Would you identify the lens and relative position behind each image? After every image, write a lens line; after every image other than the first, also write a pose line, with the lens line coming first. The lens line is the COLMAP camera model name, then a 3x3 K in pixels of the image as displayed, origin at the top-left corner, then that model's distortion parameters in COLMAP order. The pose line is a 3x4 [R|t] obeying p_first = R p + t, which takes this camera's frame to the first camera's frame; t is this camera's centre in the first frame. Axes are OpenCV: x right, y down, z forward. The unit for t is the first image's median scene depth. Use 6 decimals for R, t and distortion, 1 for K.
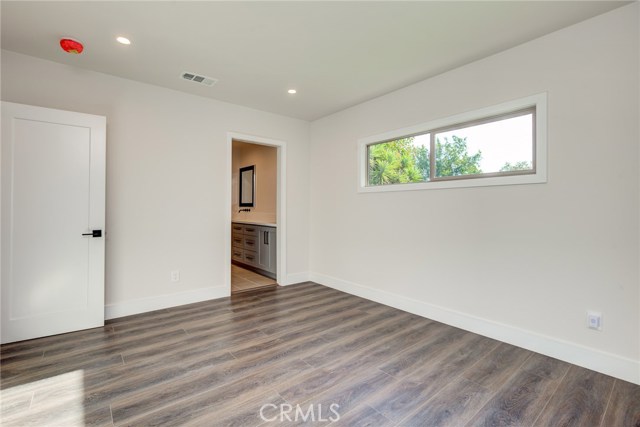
lens RADIAL K [[290.8, 0, 314.4], [0, 290.8, 210.9], [0, 0, 1]] dist [-0.005661, 0.003175]
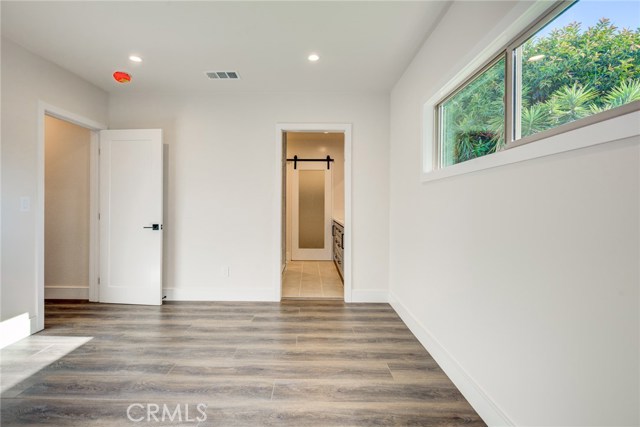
lens RADIAL K [[290.8, 0, 306.3], [0, 290.8, 211.4], [0, 0, 1]] dist [-0.005661, 0.003175]
pose [[0.772372, 0.011262, -0.635071, 0.539783], [-0.008546, 0.999937, 0.007339, -0.002354], [0.635113, -0.000241, 0.772419, 0.506739]]
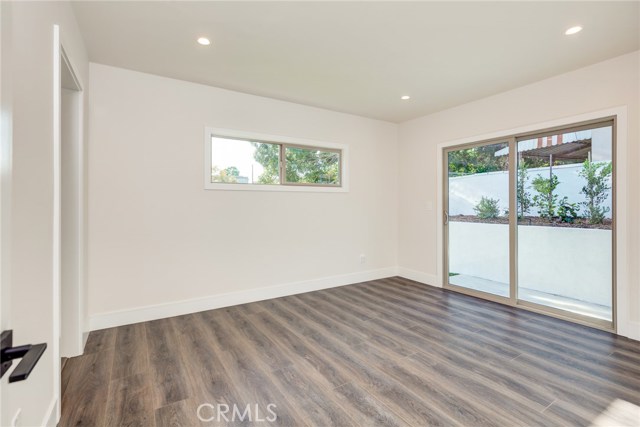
lens RADIAL K [[290.8, 0, 323.8], [0, 290.8, 207.2], [0, 0, 1]] dist [-0.005661, 0.003175]
pose [[0.103970, -0.000039, 0.994580, -0.980674], [0.005093, 0.999987, -0.000493, -0.006766], [-0.994567, 0.005116, 0.103969, 0.854679]]
